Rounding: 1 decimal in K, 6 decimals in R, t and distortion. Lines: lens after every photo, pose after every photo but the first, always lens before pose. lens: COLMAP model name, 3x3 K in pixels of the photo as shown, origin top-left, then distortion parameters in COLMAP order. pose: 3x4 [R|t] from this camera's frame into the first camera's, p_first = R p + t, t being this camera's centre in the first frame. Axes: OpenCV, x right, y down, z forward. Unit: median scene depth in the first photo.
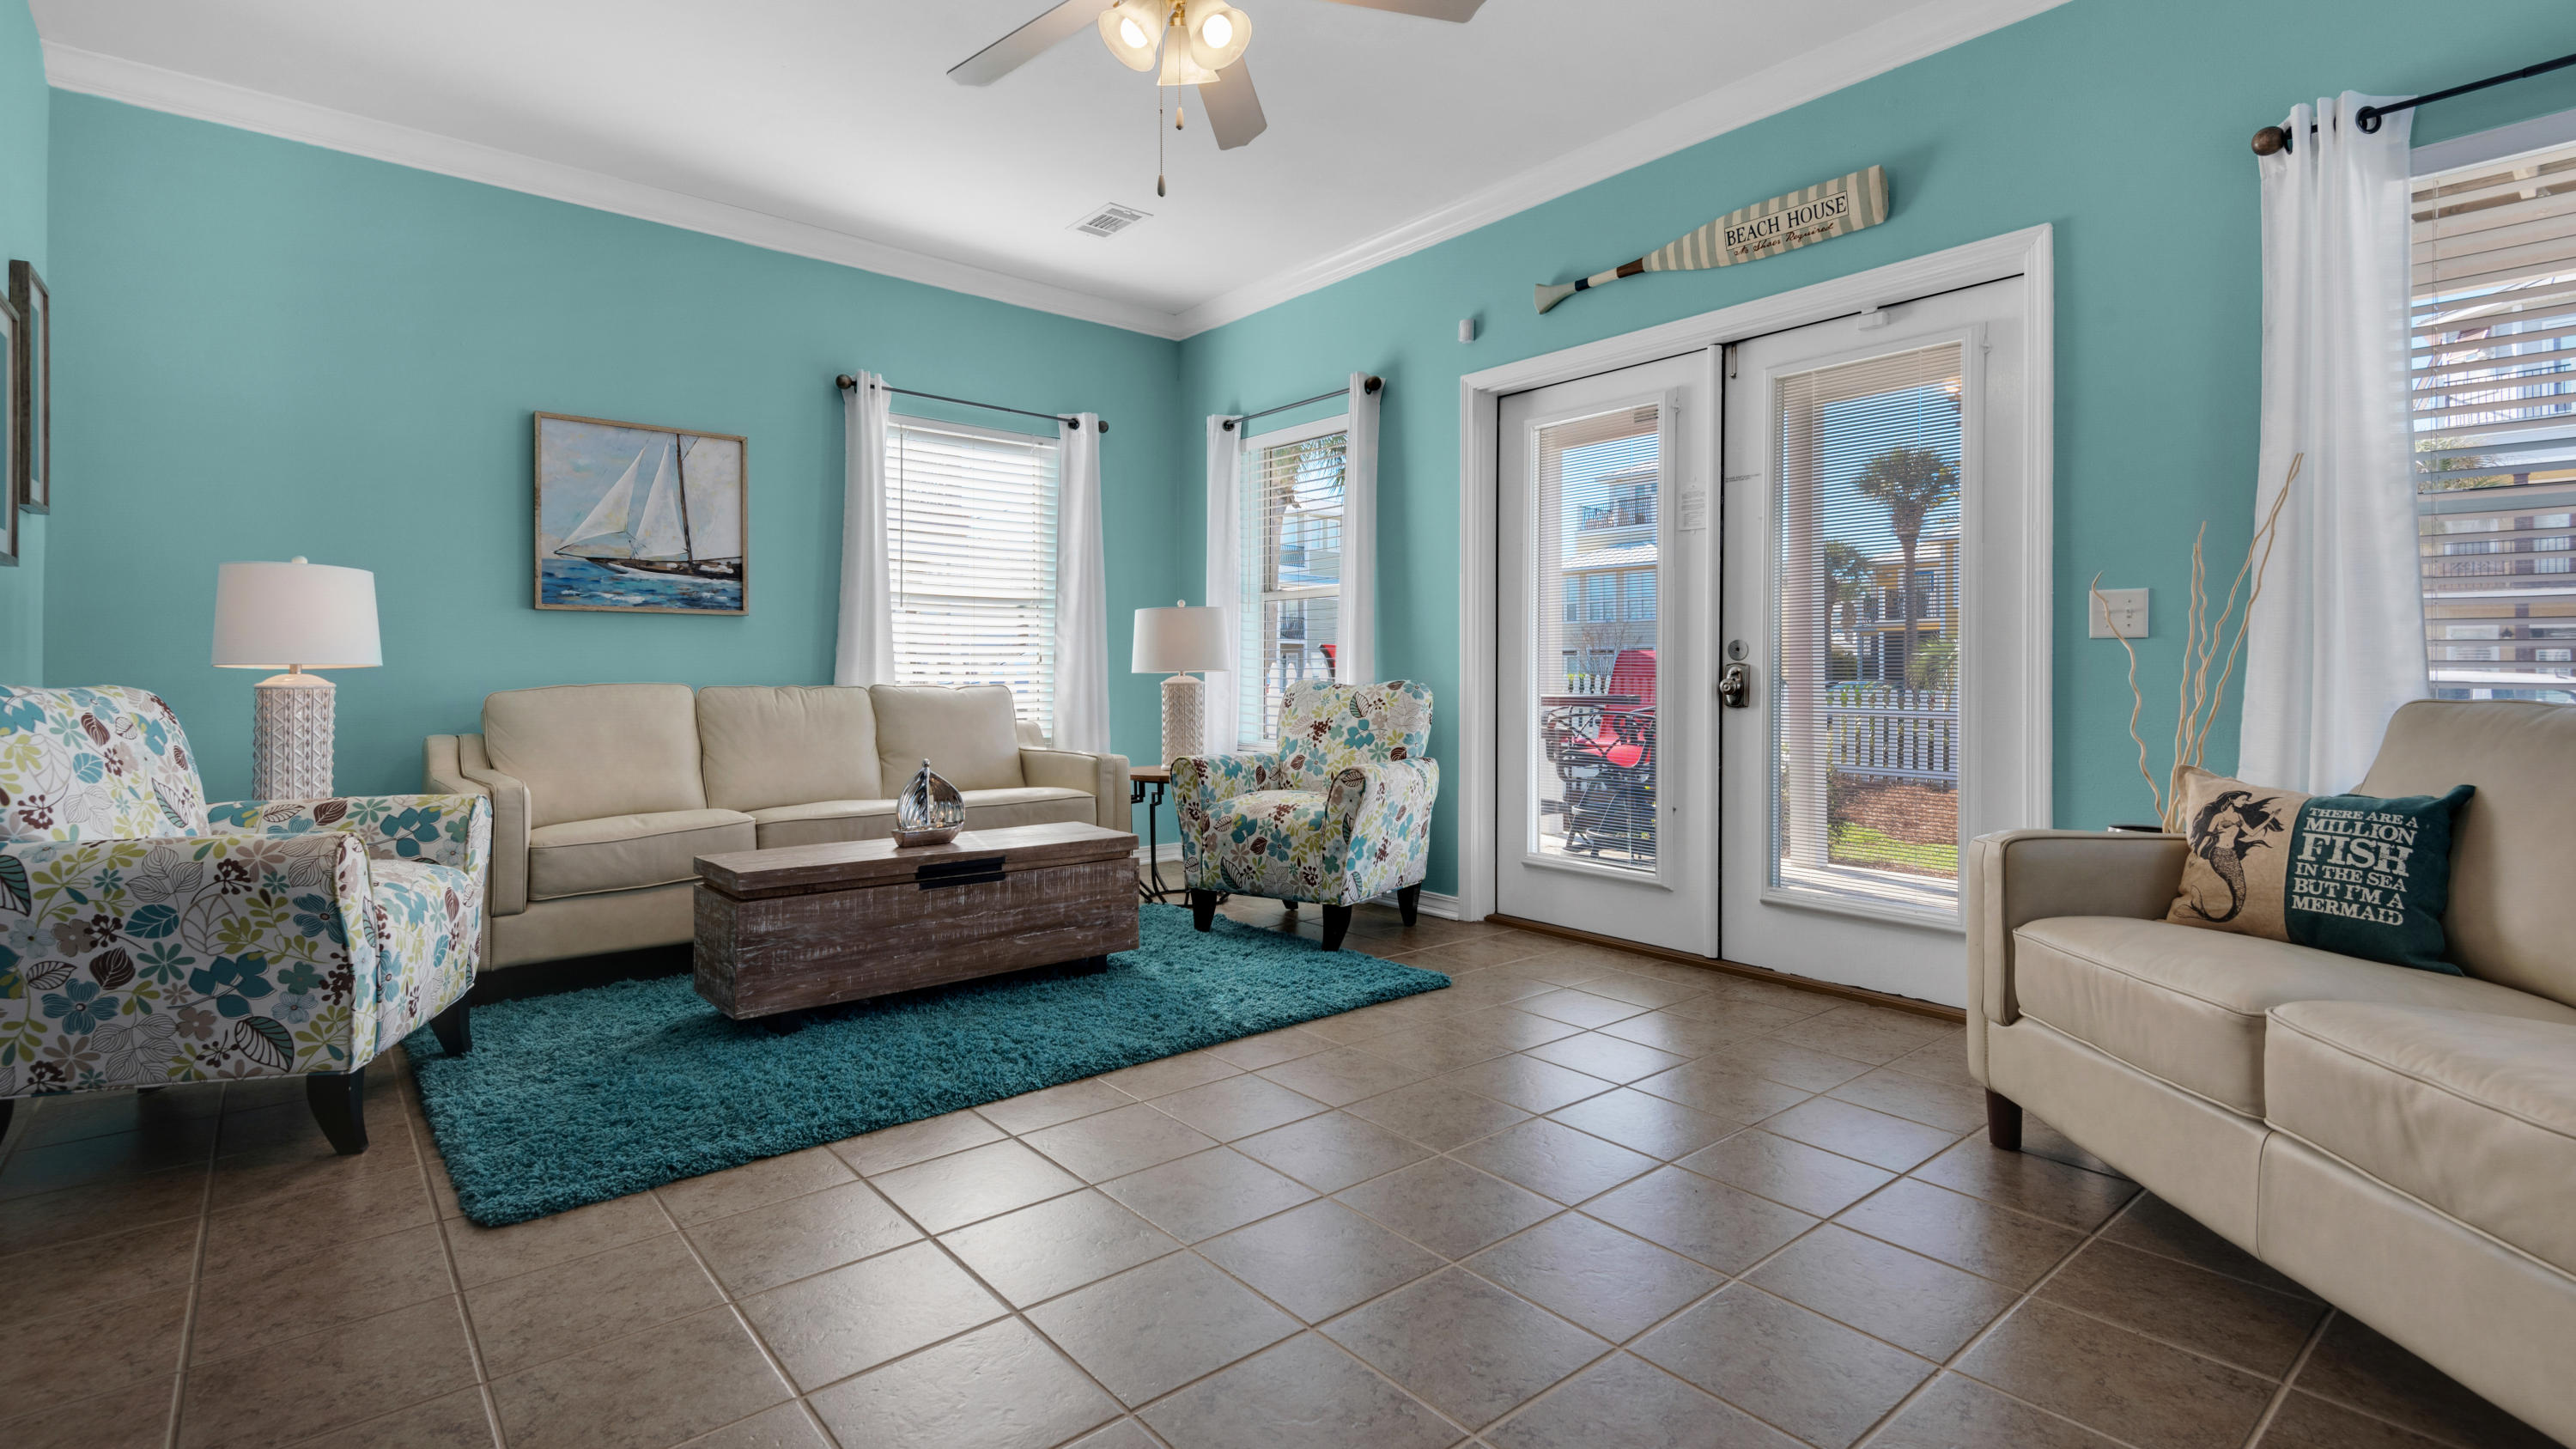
lens RADIAL K [[1161.3, 0, 1291.6], [0, 1161.3, 679.6], [0, 0, 1]] dist [0.002122, -0.014151]
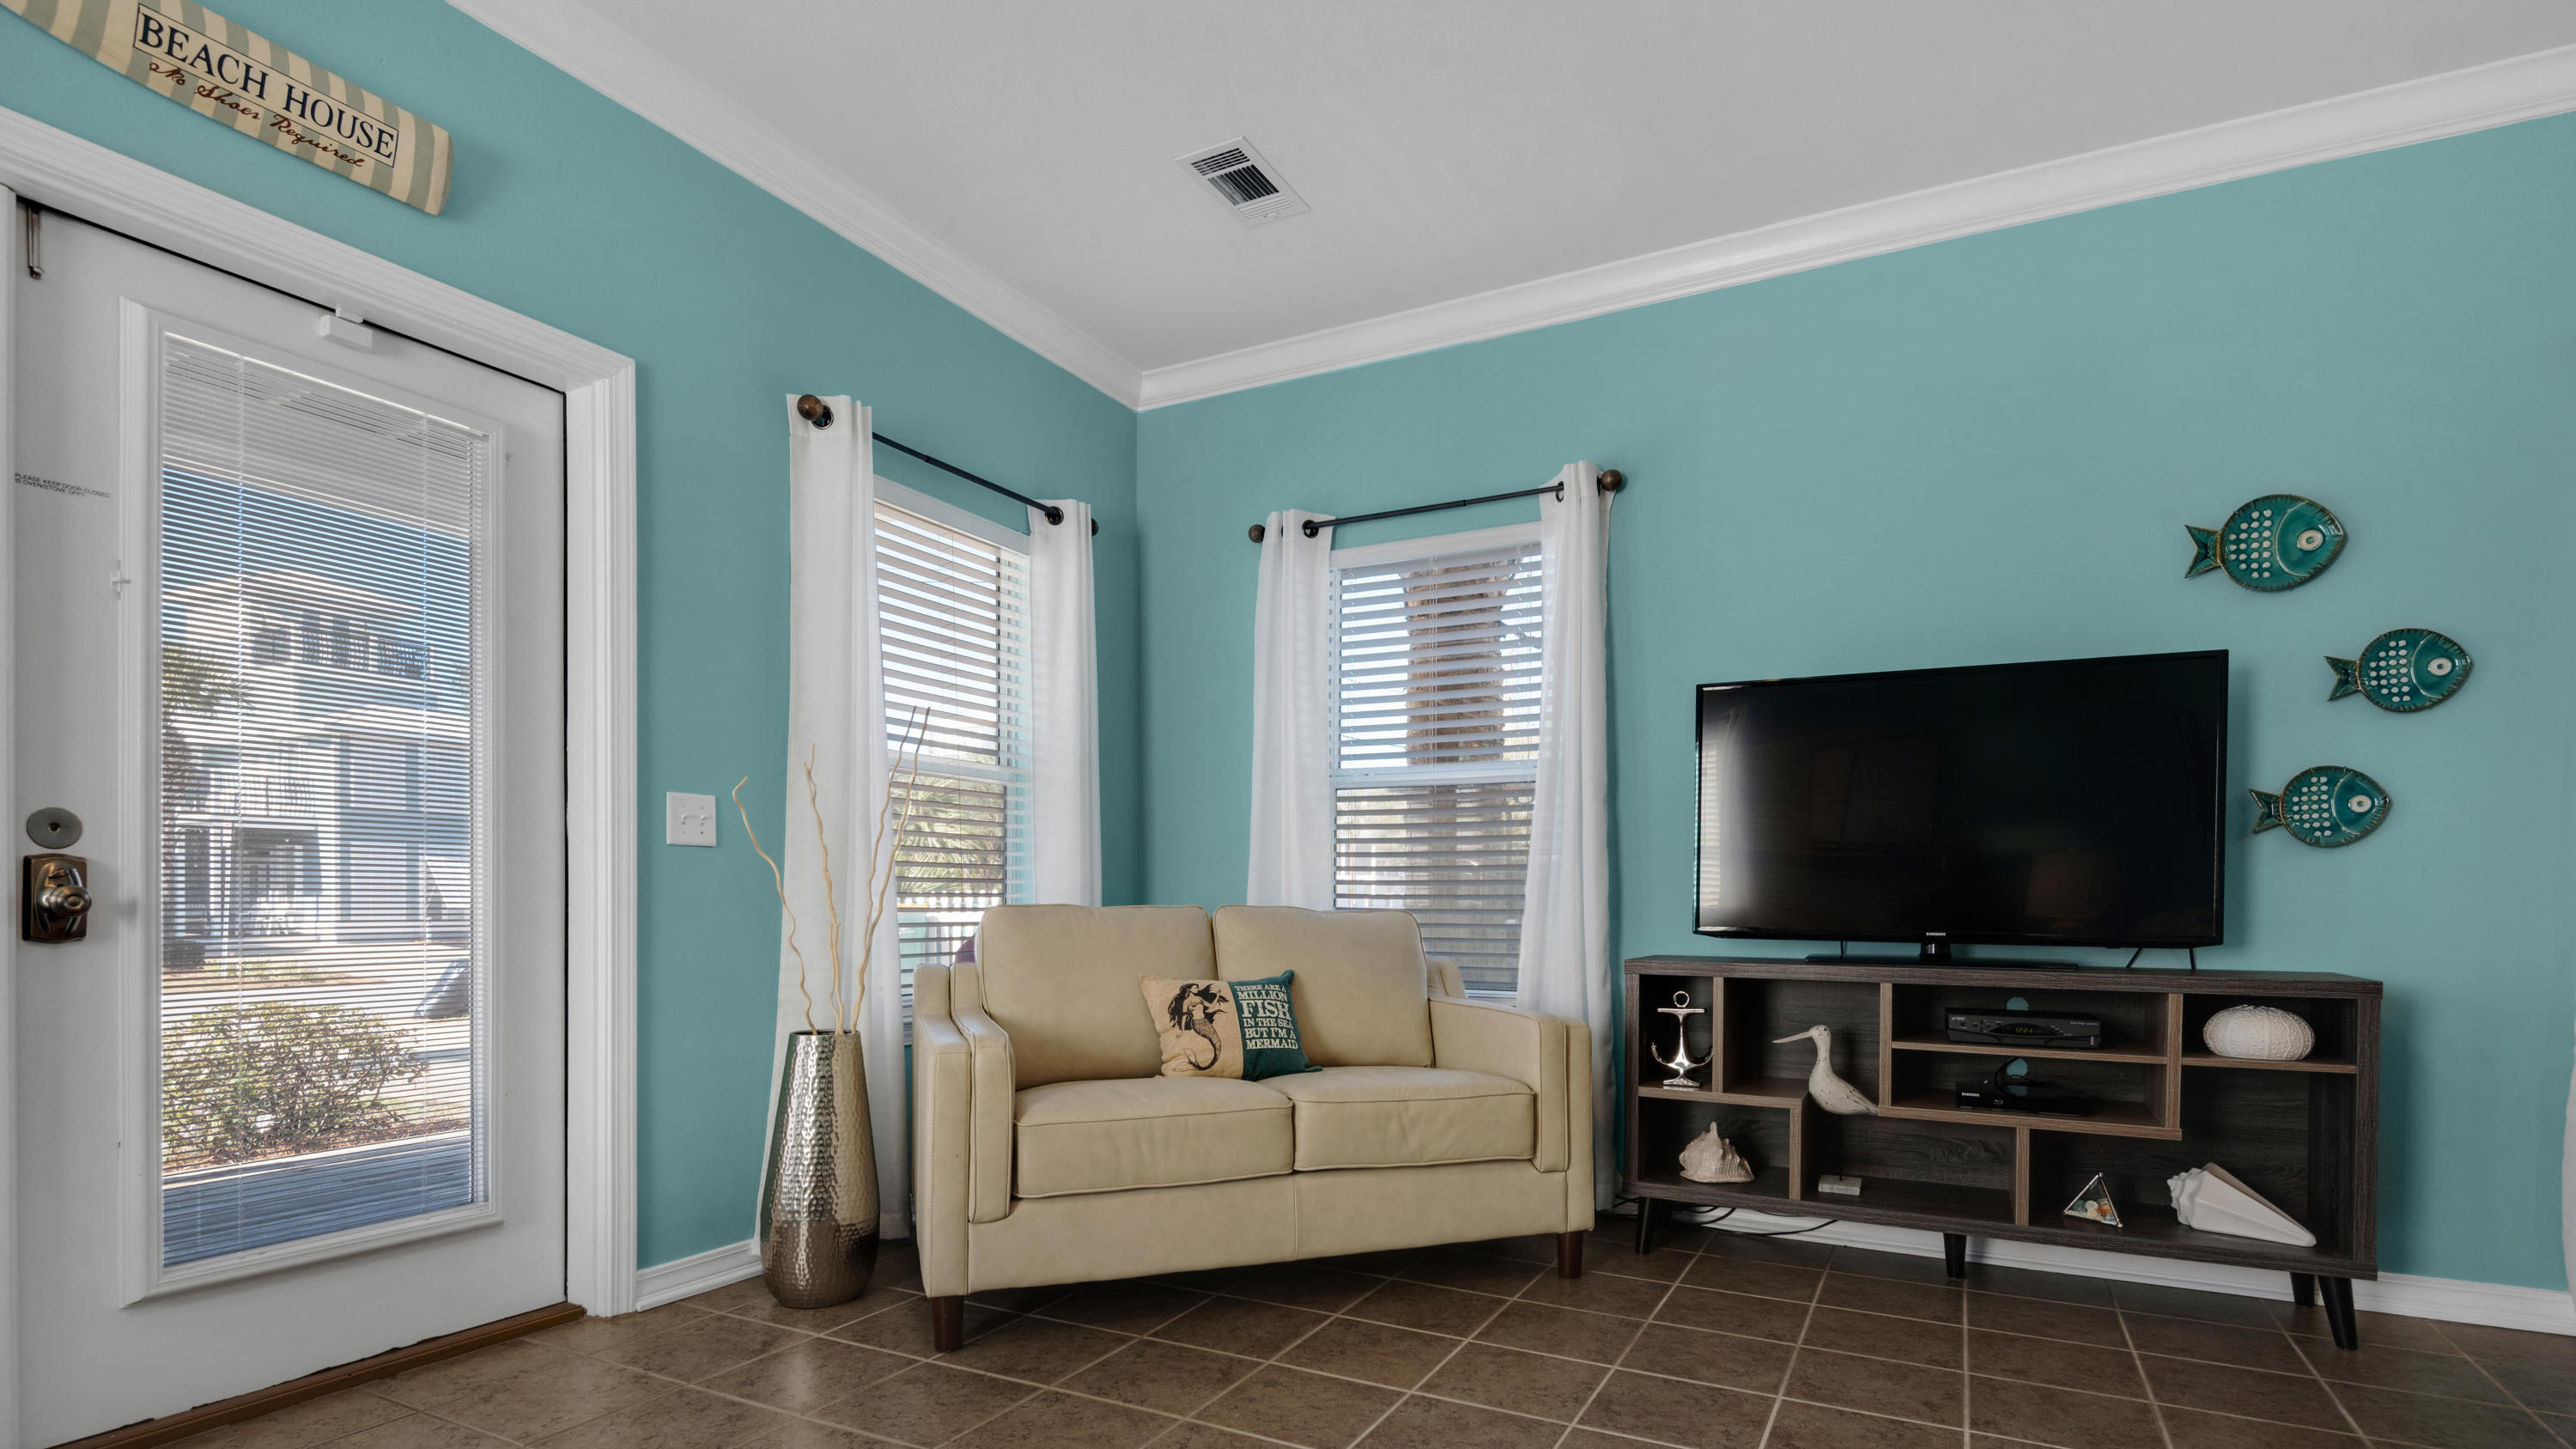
lens RADIAL K [[1268.5, 0, 1286.6], [0, 1268.5, 904.5], [0, 0, 1]] dist [0.000119, -0.000028]
pose [[-0.363845, -0.022975, 0.931176, -0.312708], [-0.019120, 0.999669, 0.017194, -0.011204], [-0.931263, -0.011548, -0.364164, 0.674643]]
